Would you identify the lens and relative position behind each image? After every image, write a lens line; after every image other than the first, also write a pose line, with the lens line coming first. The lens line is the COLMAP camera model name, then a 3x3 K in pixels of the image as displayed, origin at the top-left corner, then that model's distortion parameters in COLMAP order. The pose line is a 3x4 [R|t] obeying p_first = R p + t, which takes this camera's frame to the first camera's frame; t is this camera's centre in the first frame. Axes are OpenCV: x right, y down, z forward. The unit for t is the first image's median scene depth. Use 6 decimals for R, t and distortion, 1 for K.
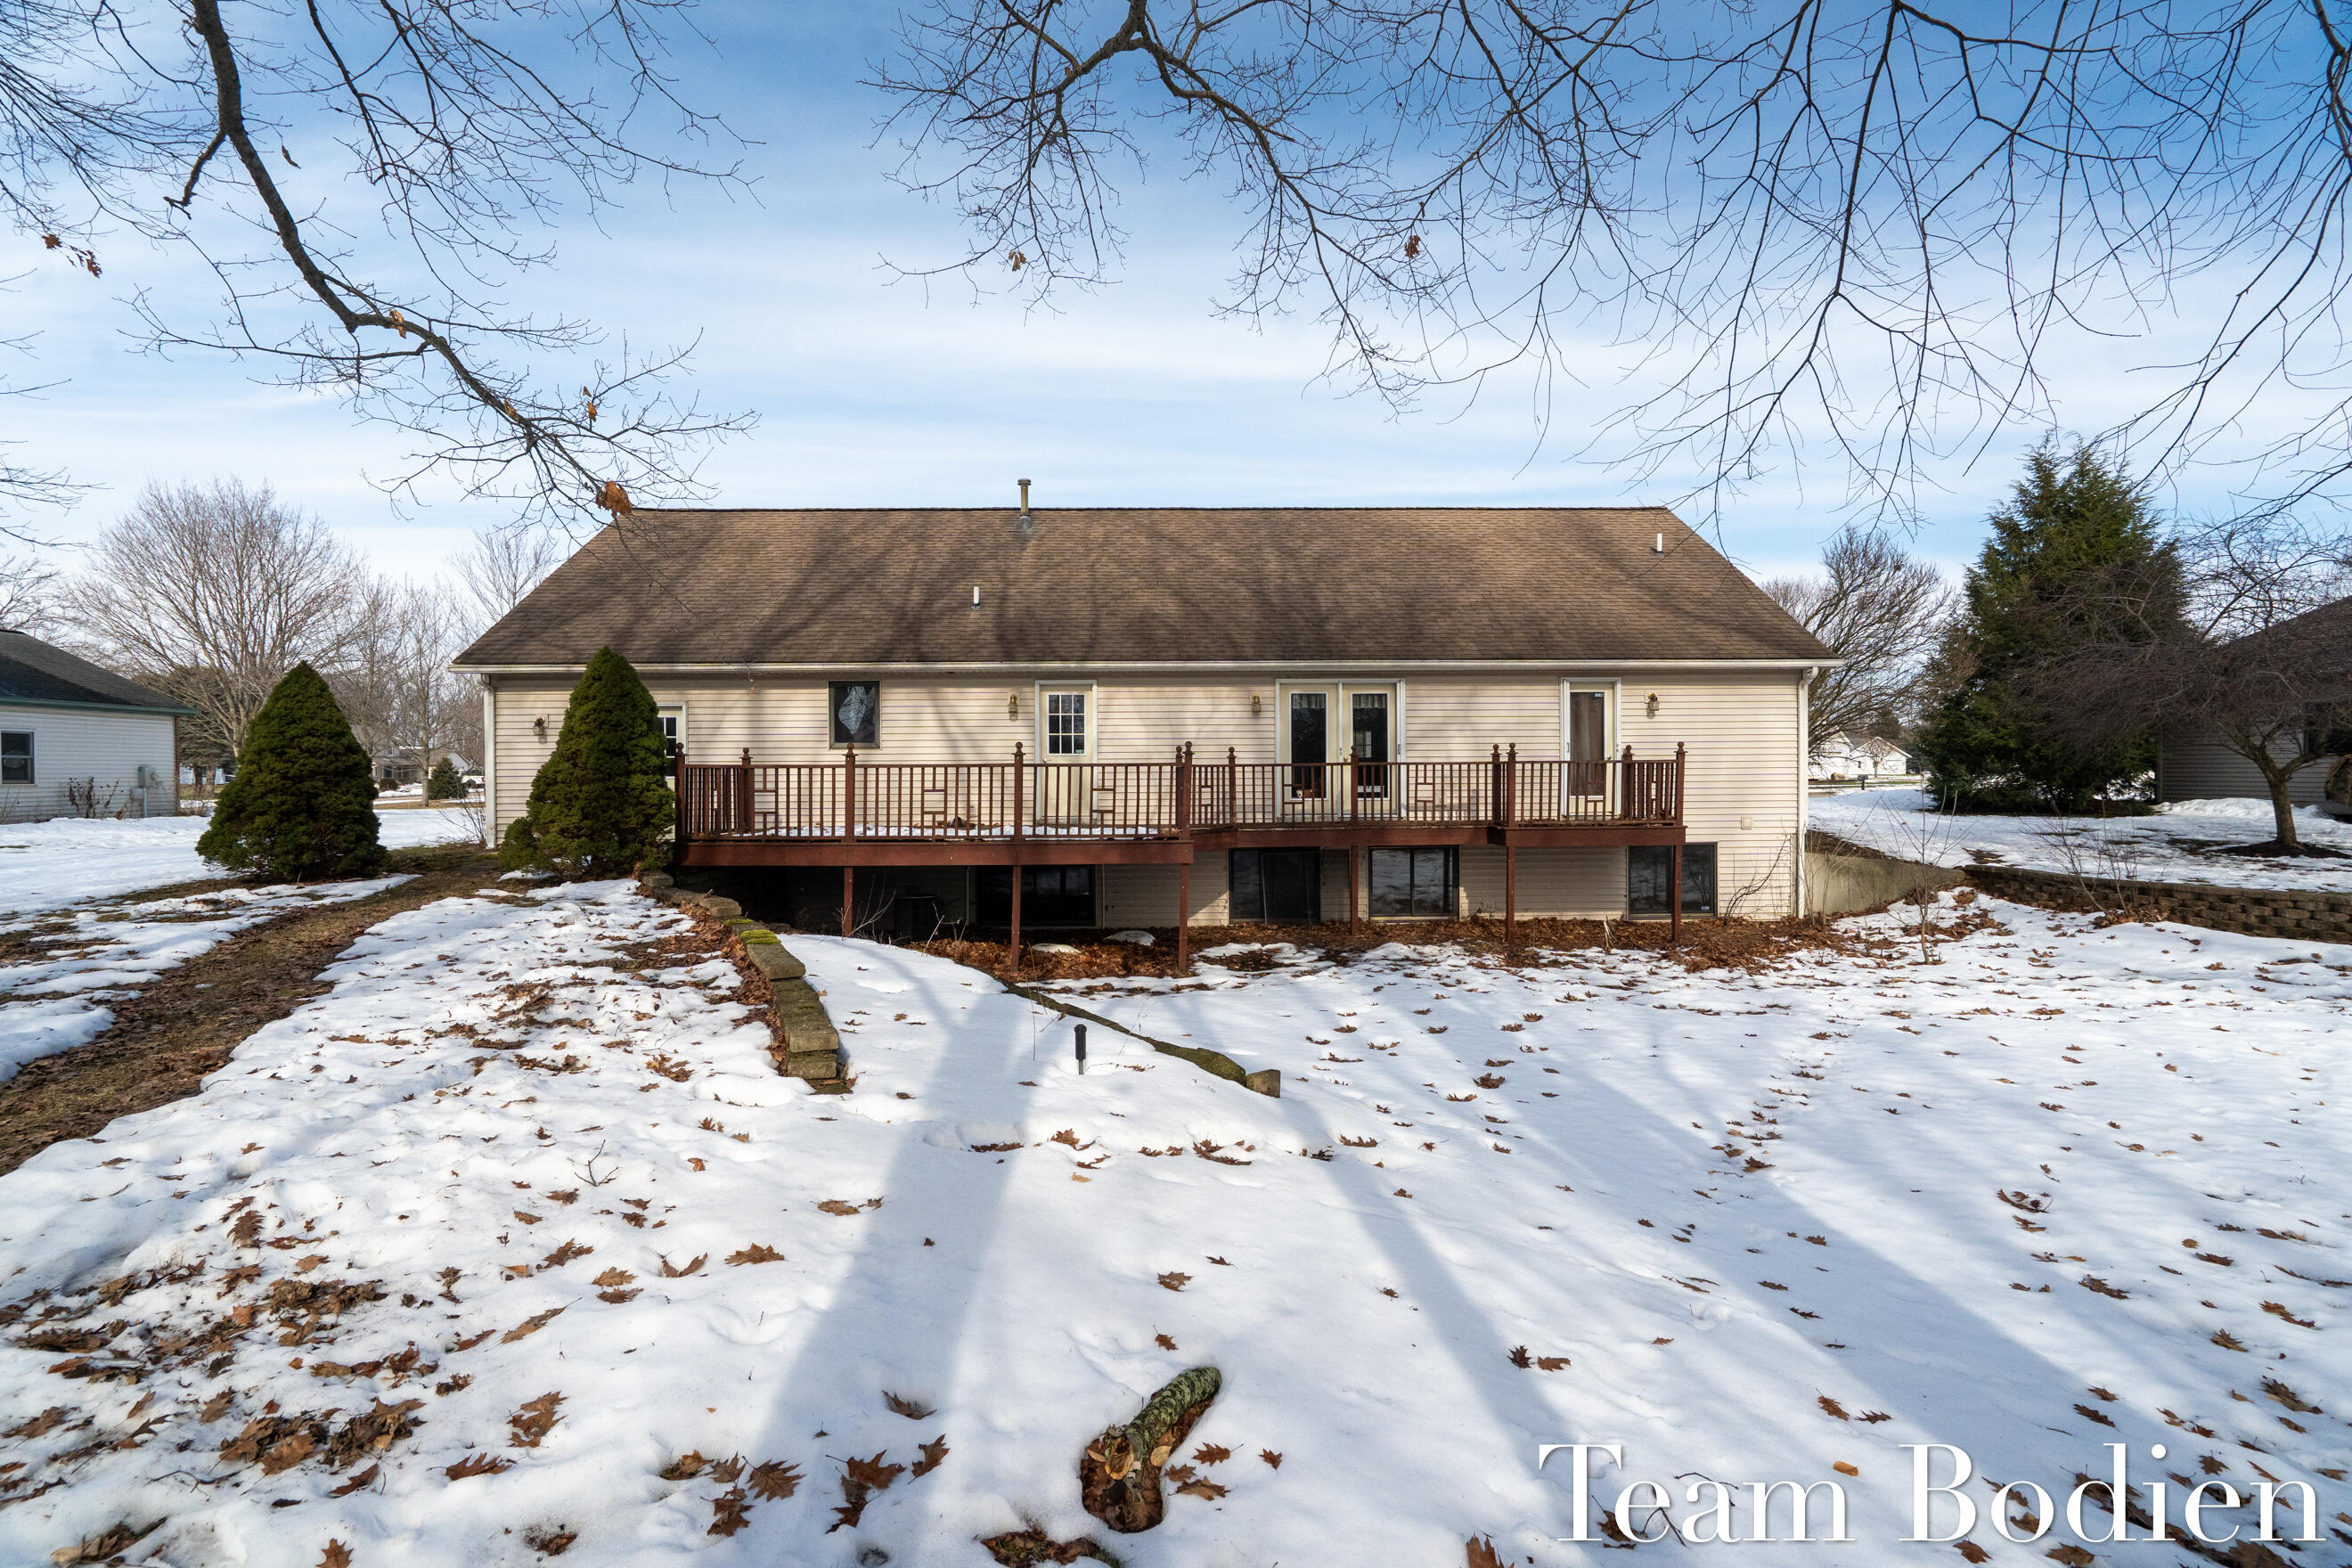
lens RADIAL K [[1083.5, 0, 1177.9], [0, 1083.5, 789.3], [0, 0, 1]] dist [0.000114, 0.000186]
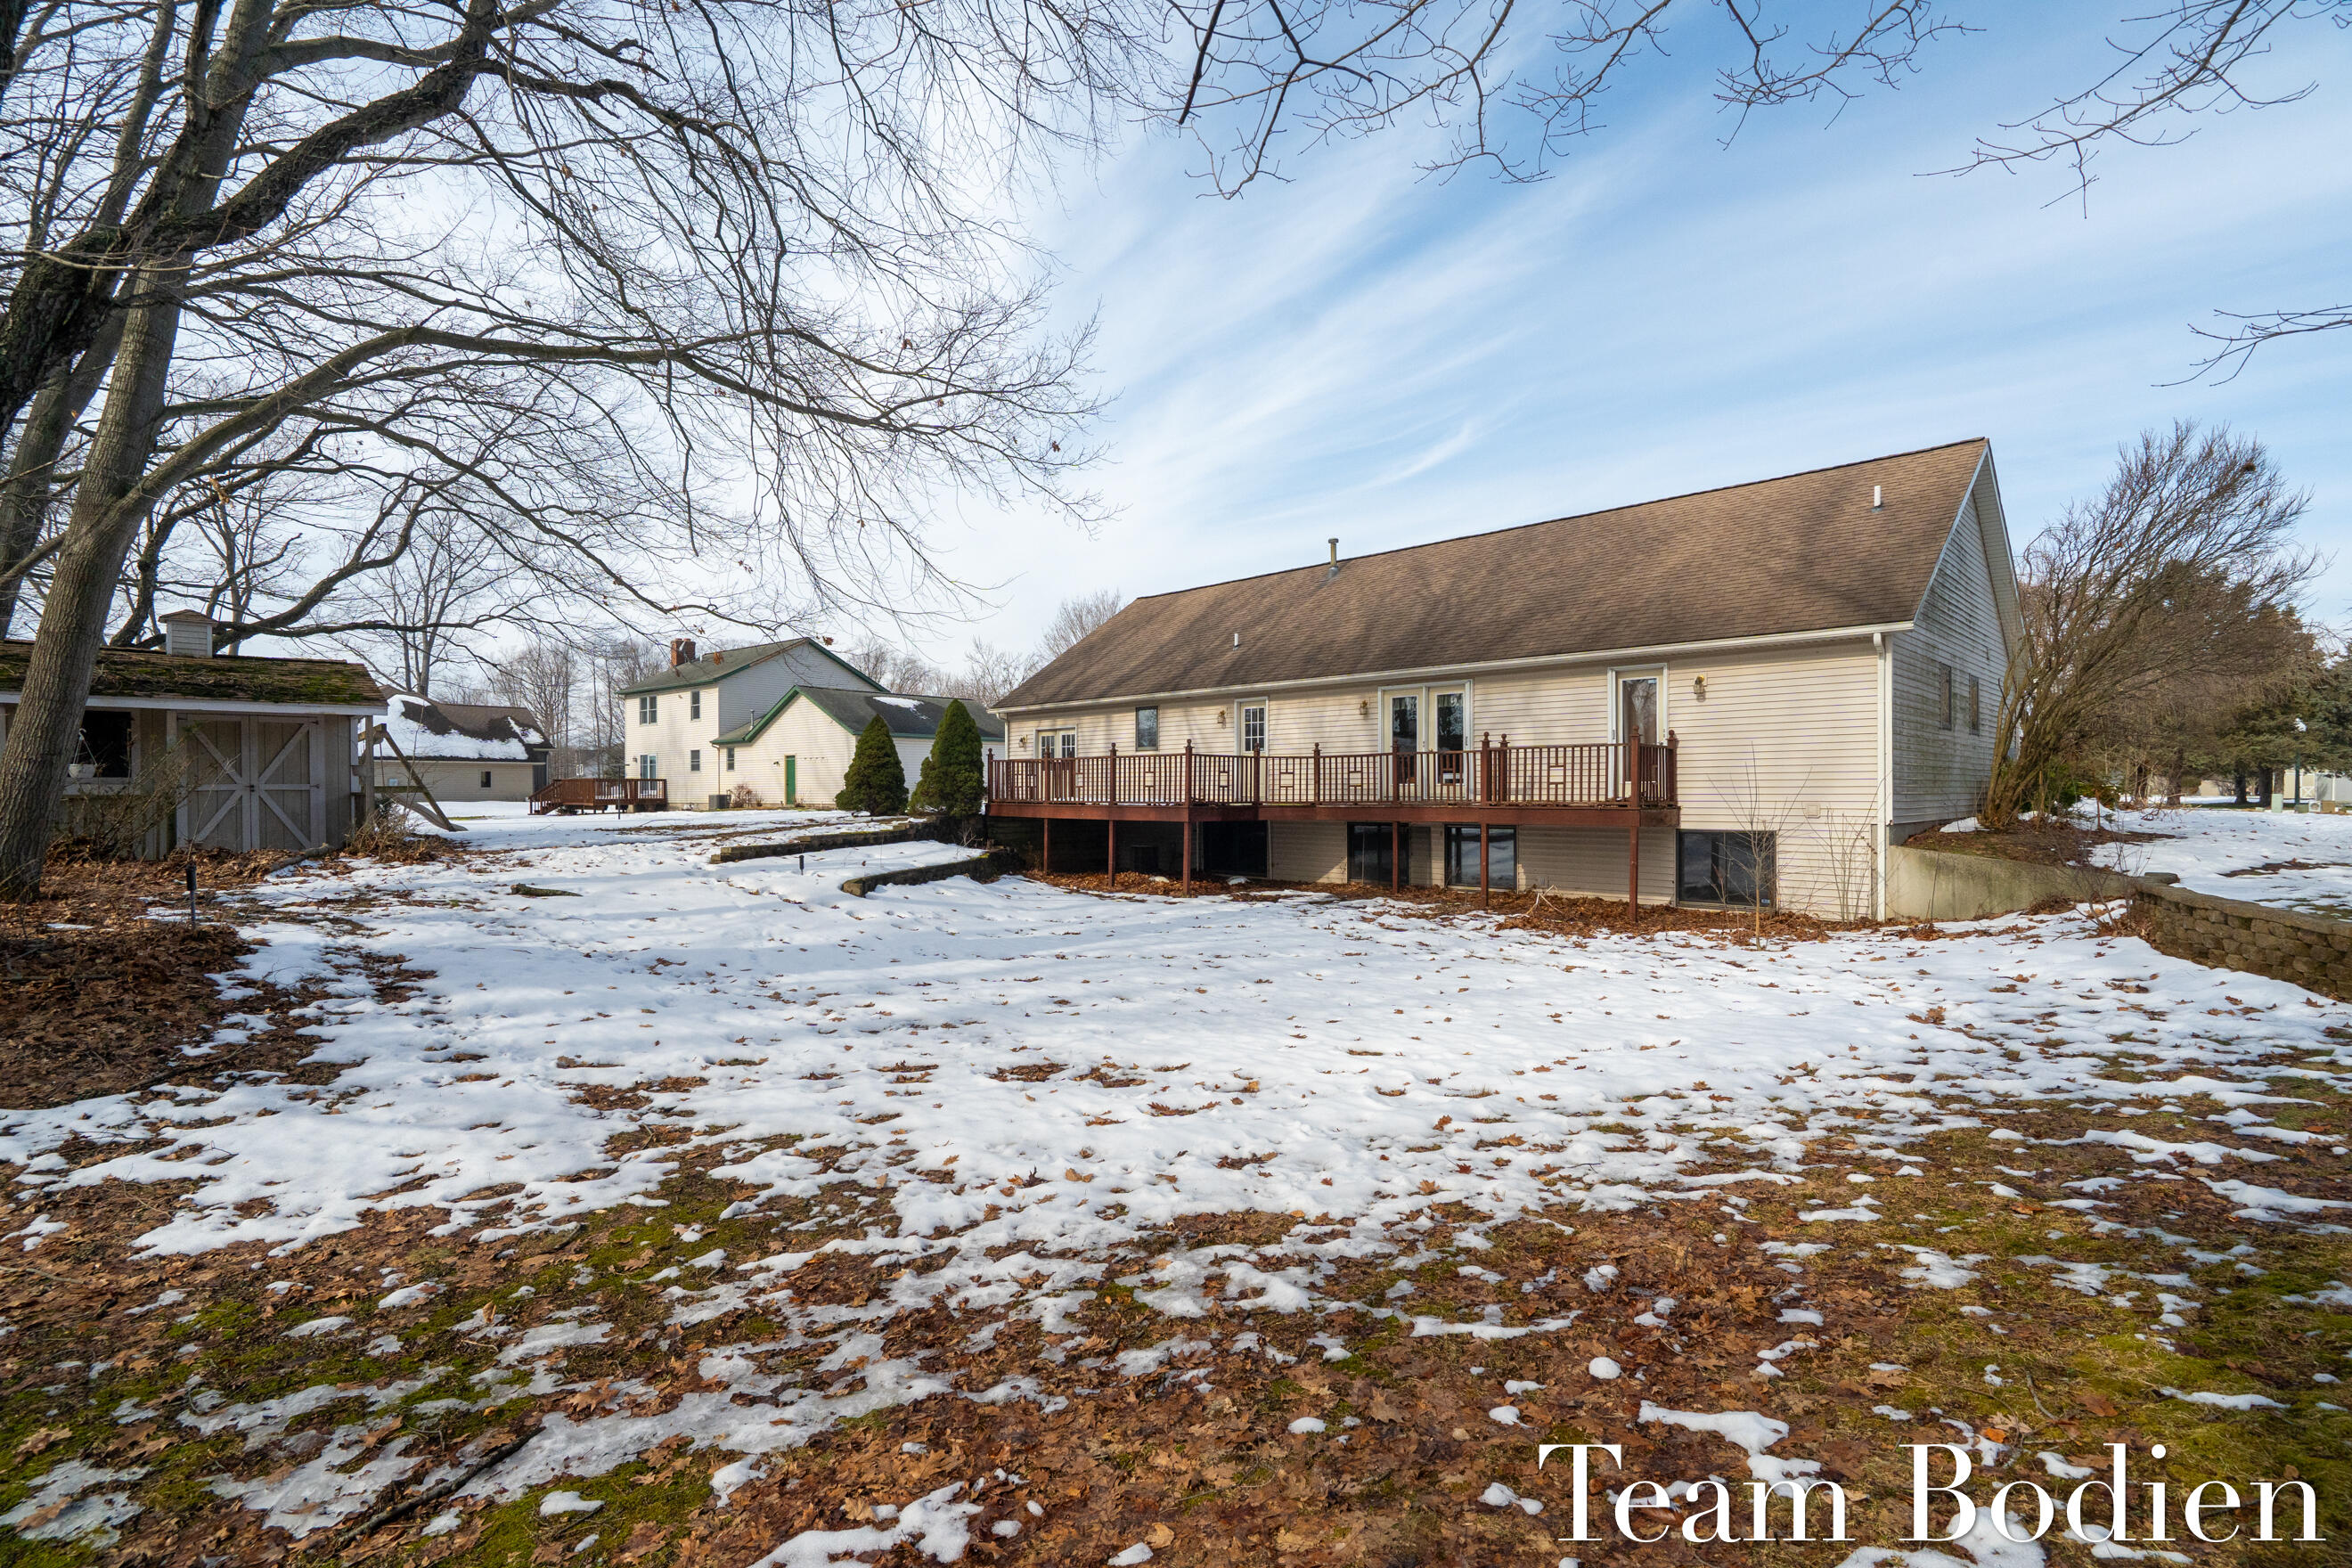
lens RADIAL K [[1083.5, 0, 1178.8], [0, 1083.5, 780.6], [0, 0, 1]] dist [0.000114, 0.000186]
pose [[0.679954, -0.001136, -0.733254, 0.840282], [-0.011359, 0.999862, -0.012083, 0.022633], [0.733167, 0.016545, 0.679848, -0.005701]]
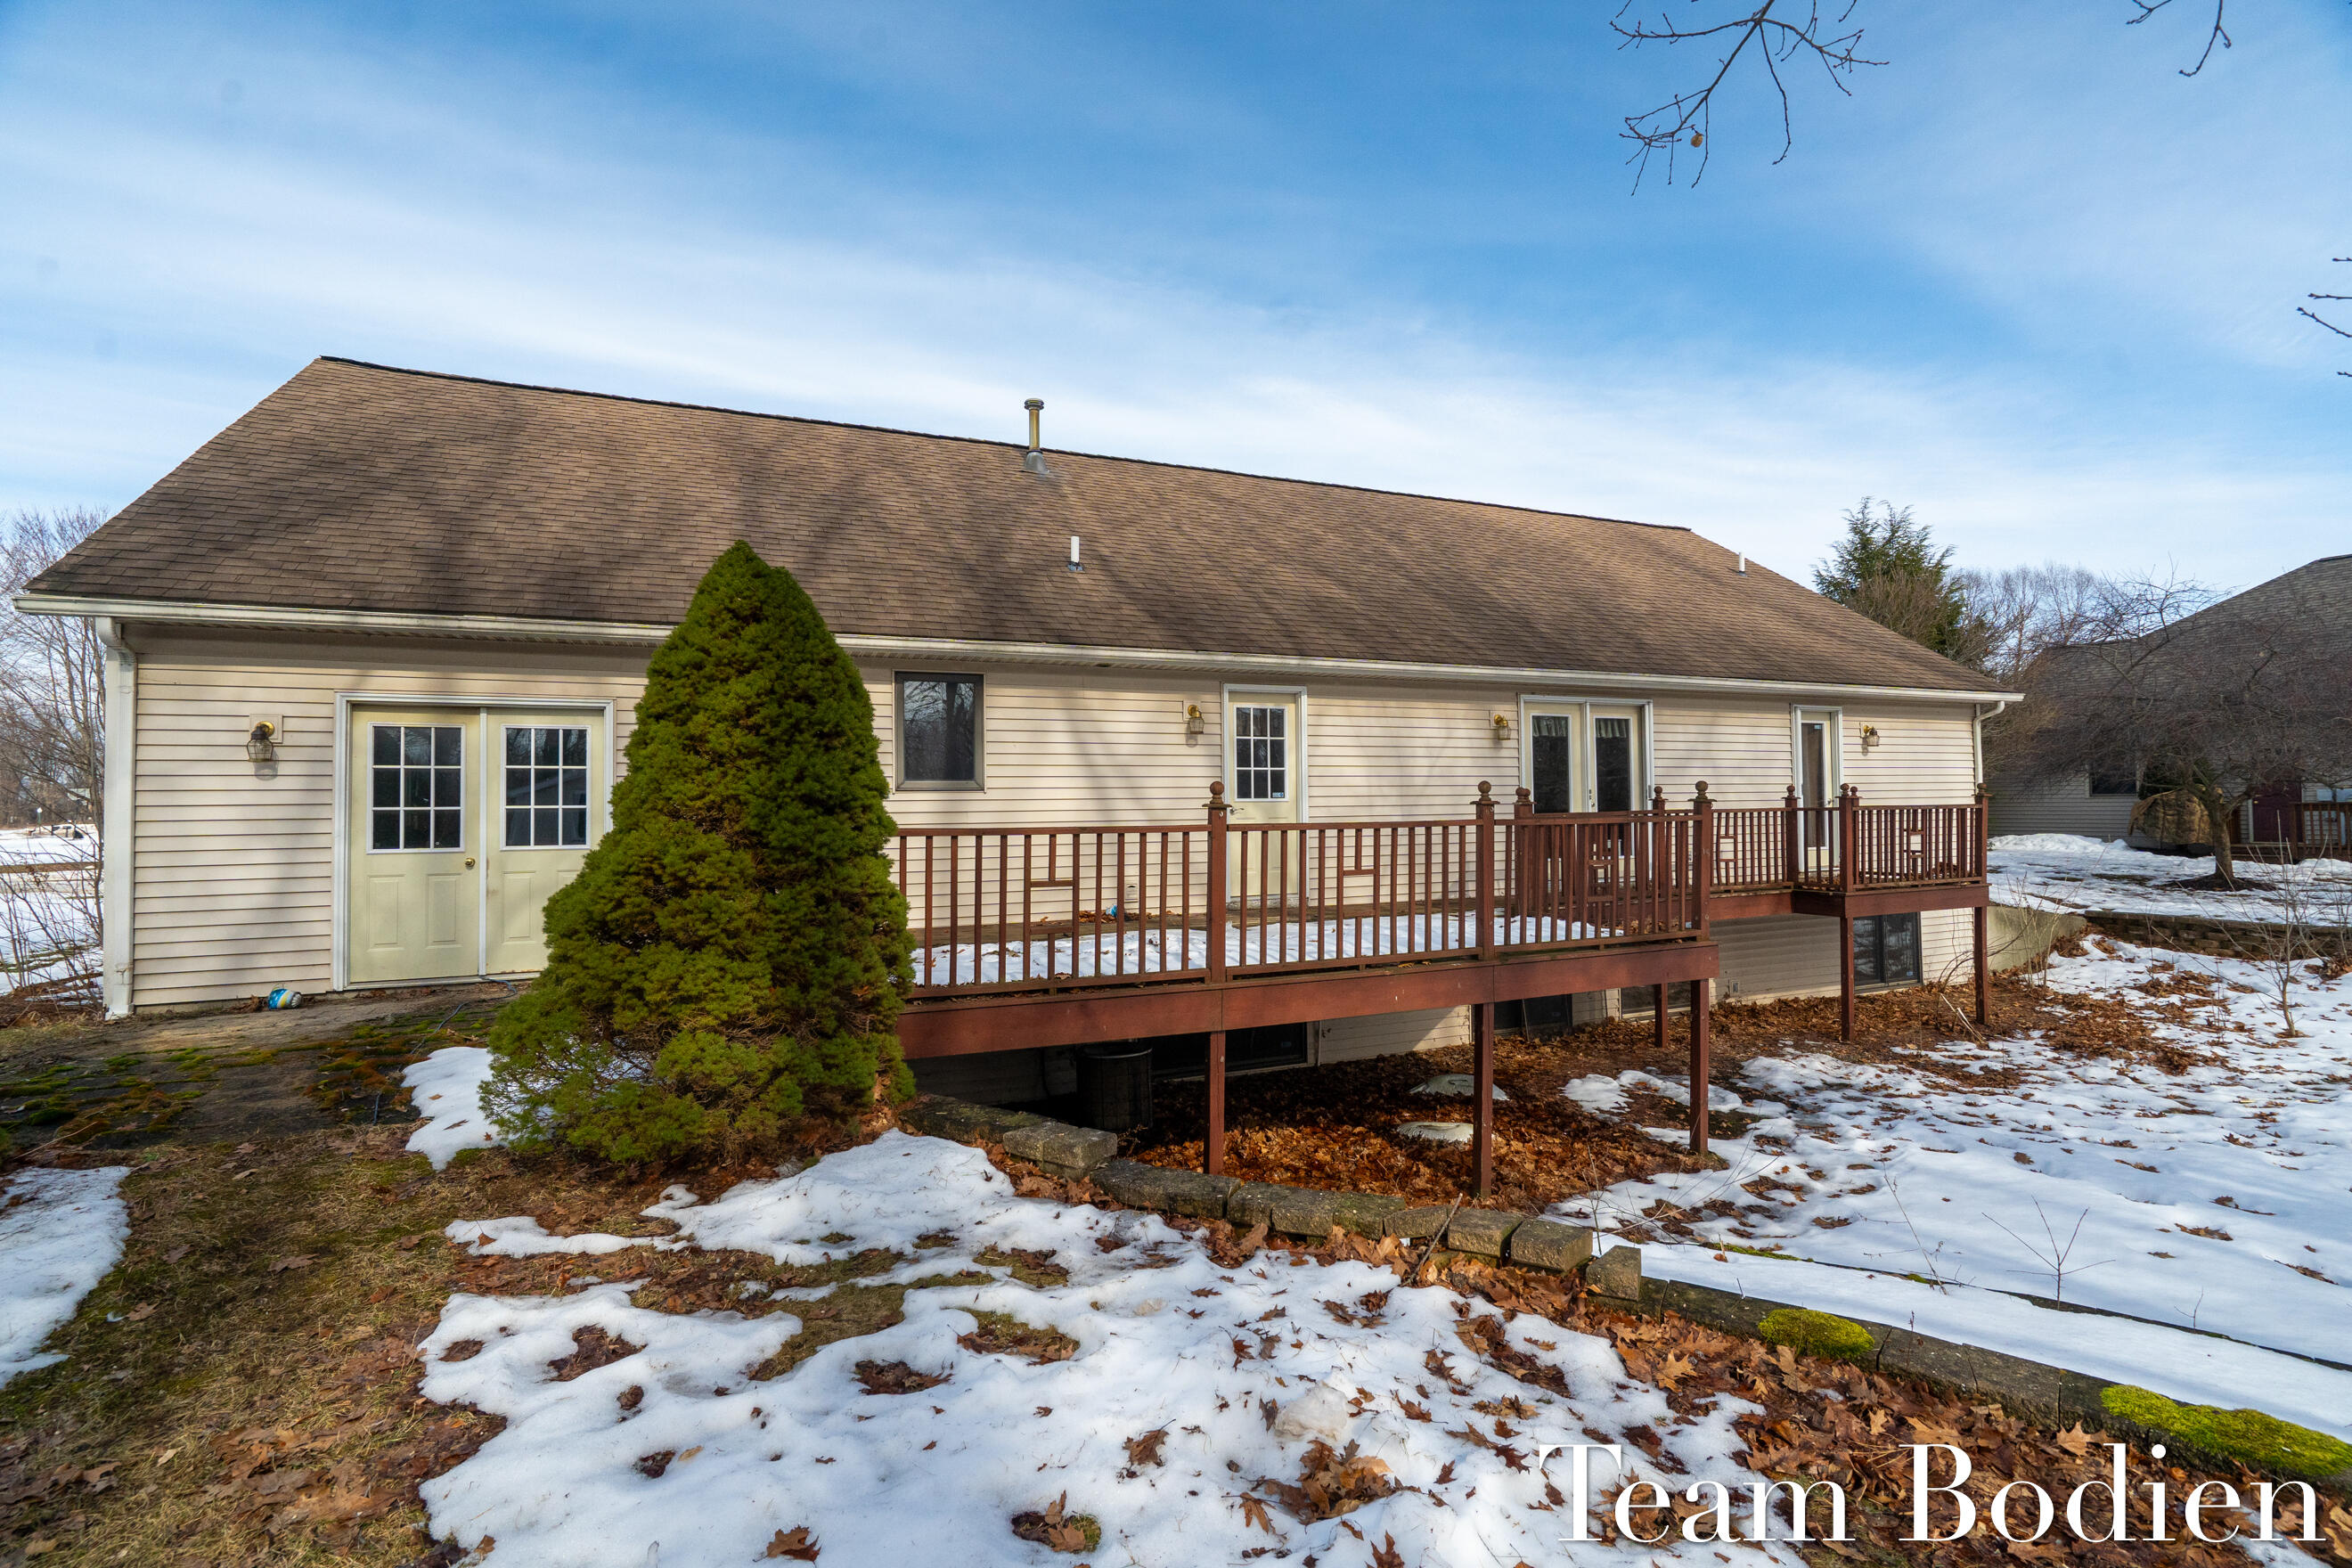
lens RADIAL K [[1083.5, 0, 1181.4], [0, 1083.5, 777.5], [0, 0, 1]] dist [0.000114, 0.000186]
pose [[0.925128, 0.004538, 0.379629, -0.392104], [0.012919, 0.998973, -0.043424, -0.017946], [-0.379436, 0.045078, 0.924119, 0.419823]]
